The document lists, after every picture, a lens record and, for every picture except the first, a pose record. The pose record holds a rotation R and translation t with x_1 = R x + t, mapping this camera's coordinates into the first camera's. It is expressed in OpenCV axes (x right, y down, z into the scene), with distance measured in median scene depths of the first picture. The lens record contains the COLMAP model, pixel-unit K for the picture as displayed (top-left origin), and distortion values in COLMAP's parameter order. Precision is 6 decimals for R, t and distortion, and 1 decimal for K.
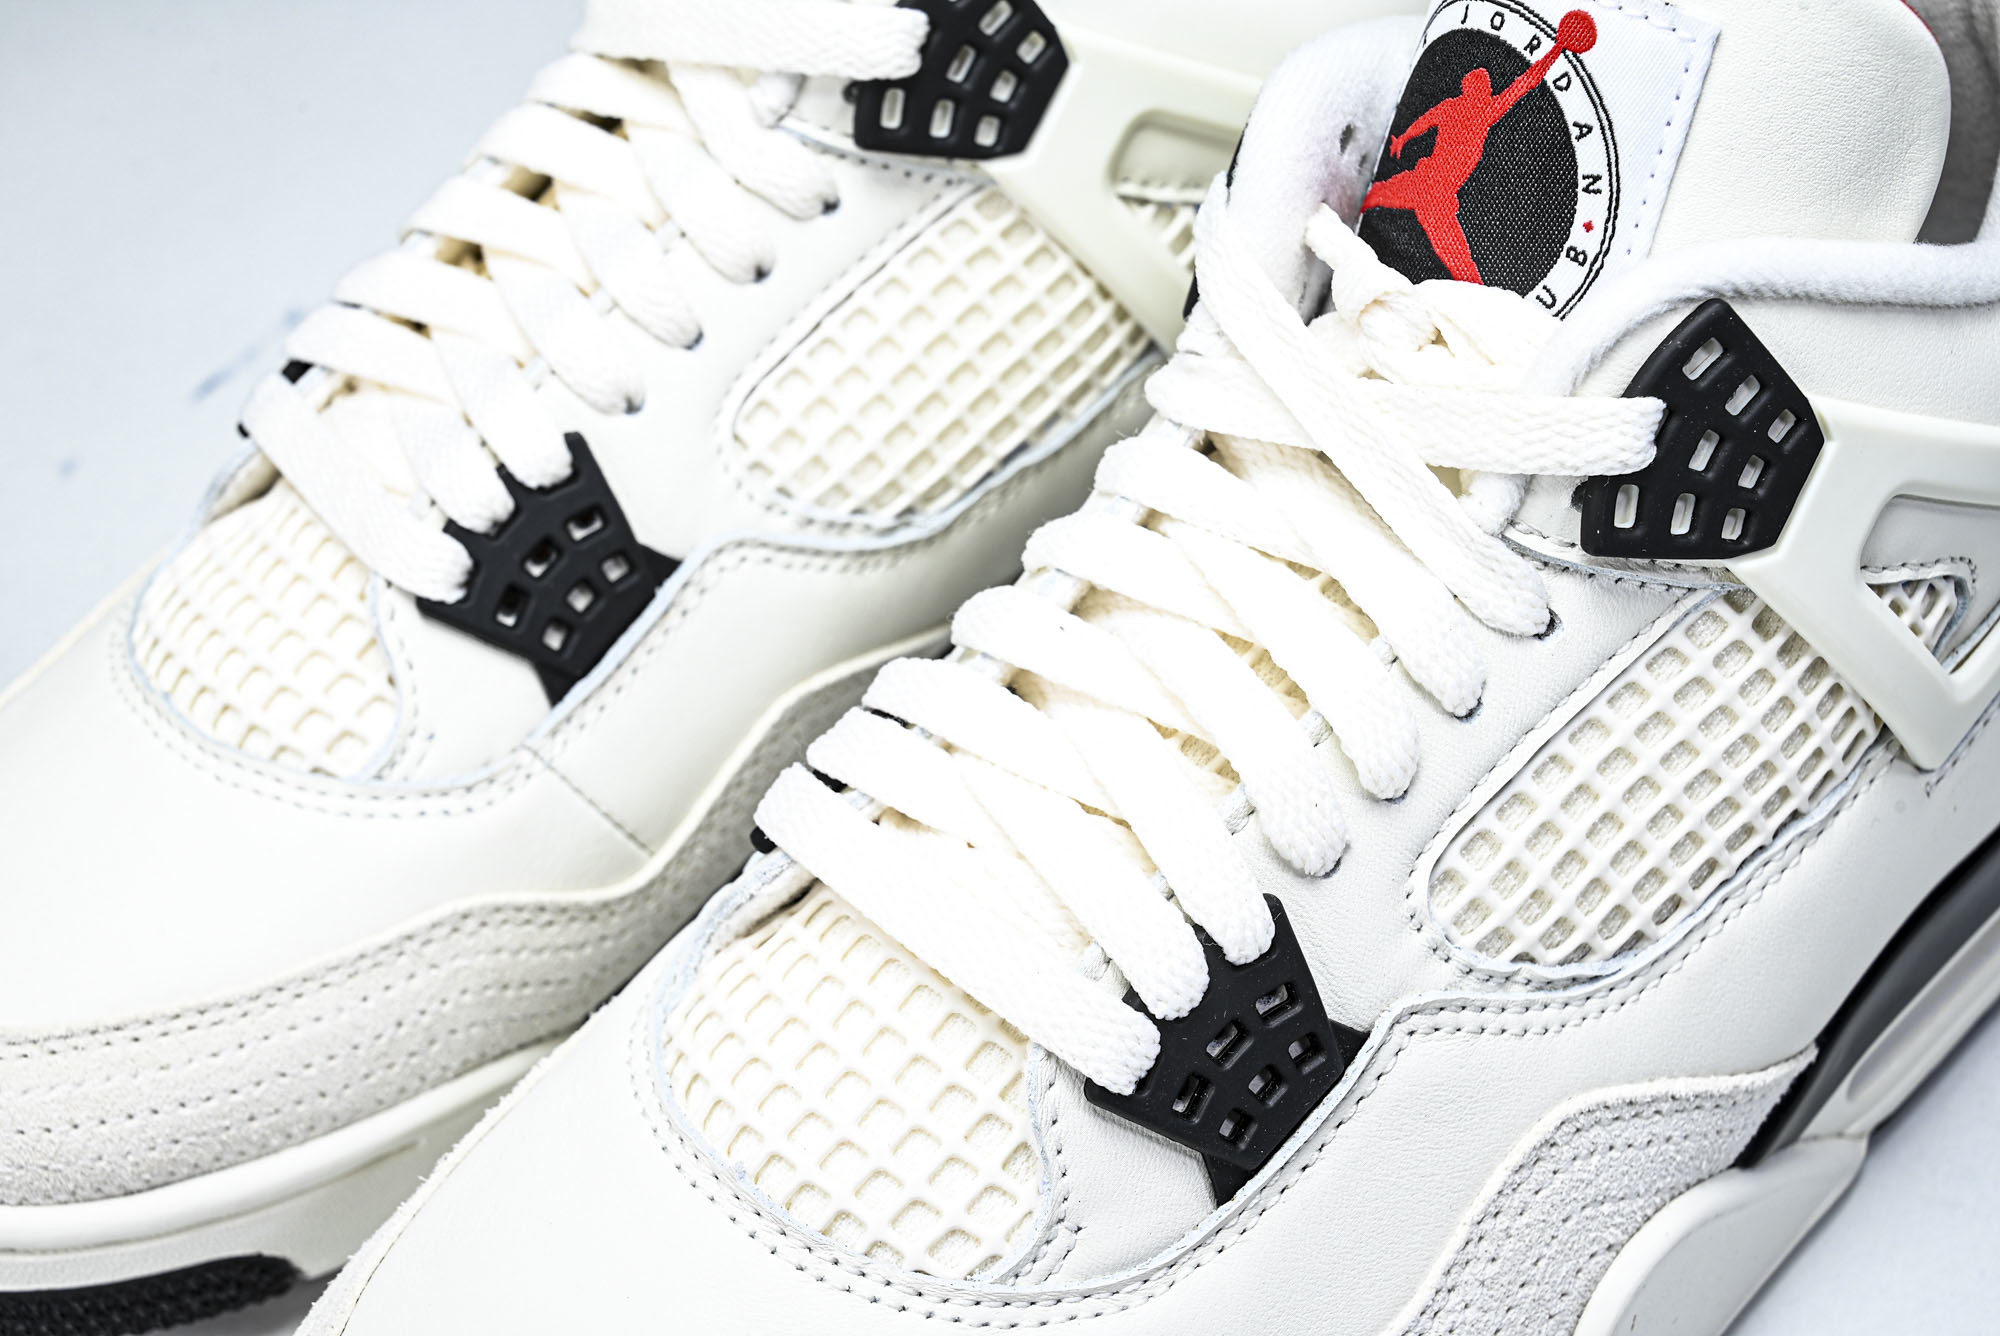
lens RADIAL K [[3381.1, 0, 1062.4], [0, 3381.1, 669.4], [0, 0, 1]] dist [0.015121, 0.000698]
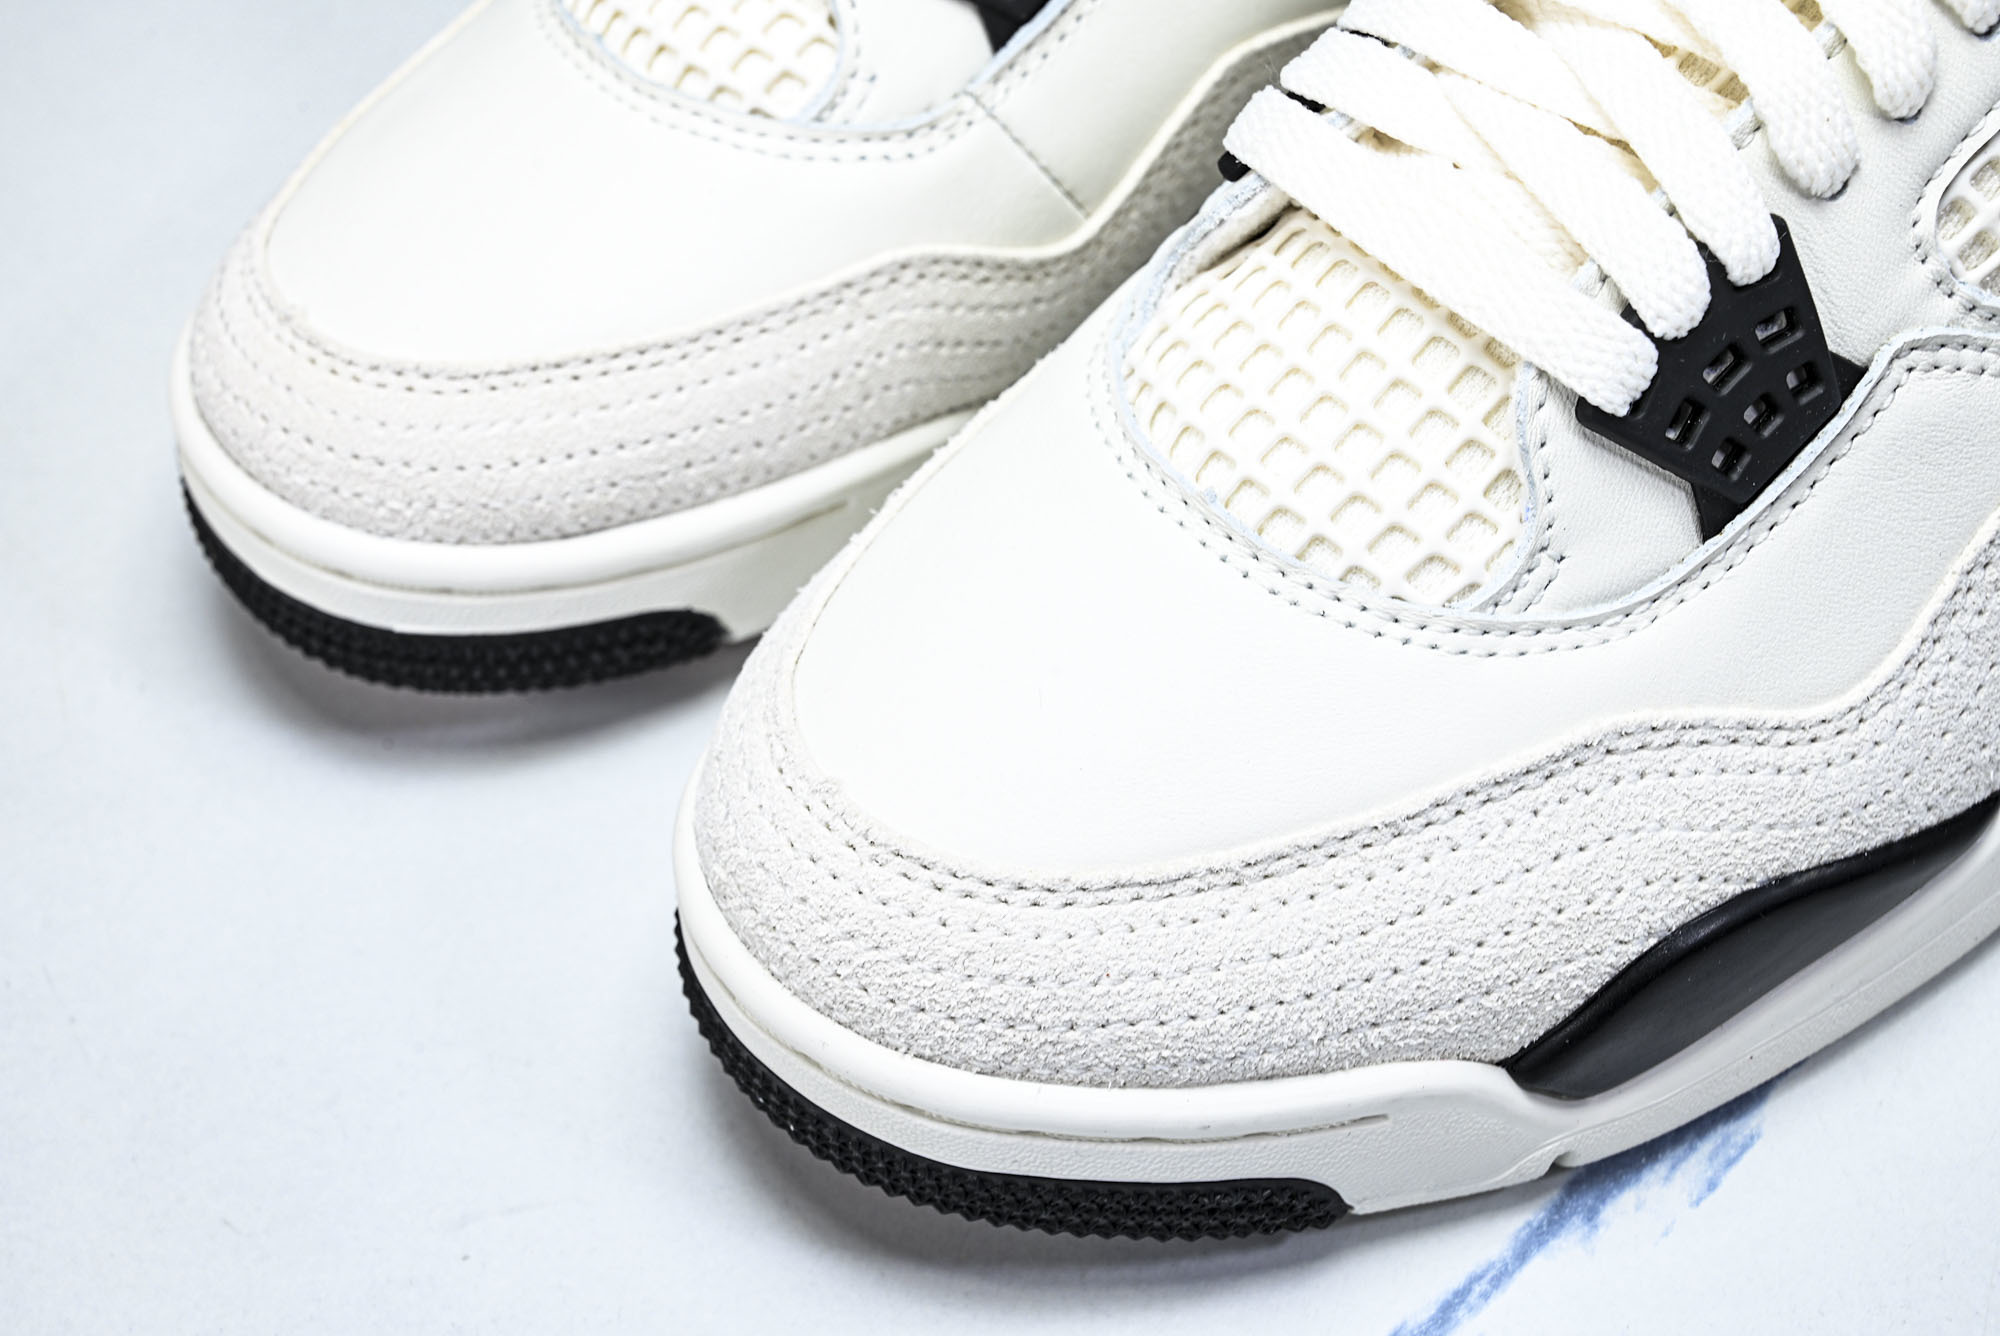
lens RADIAL K [[3381.1, 0, 1062.4], [0, 3381.1, 669.4], [0, 0, 1]] dist [0.015121, 0.000698]
pose [[0.998436, 0.024181, -0.050405, -0.084879], [-0.019474, 0.995581, 0.091868, 0.105951], [0.052404, -0.090742, 0.994495, 0.021715]]
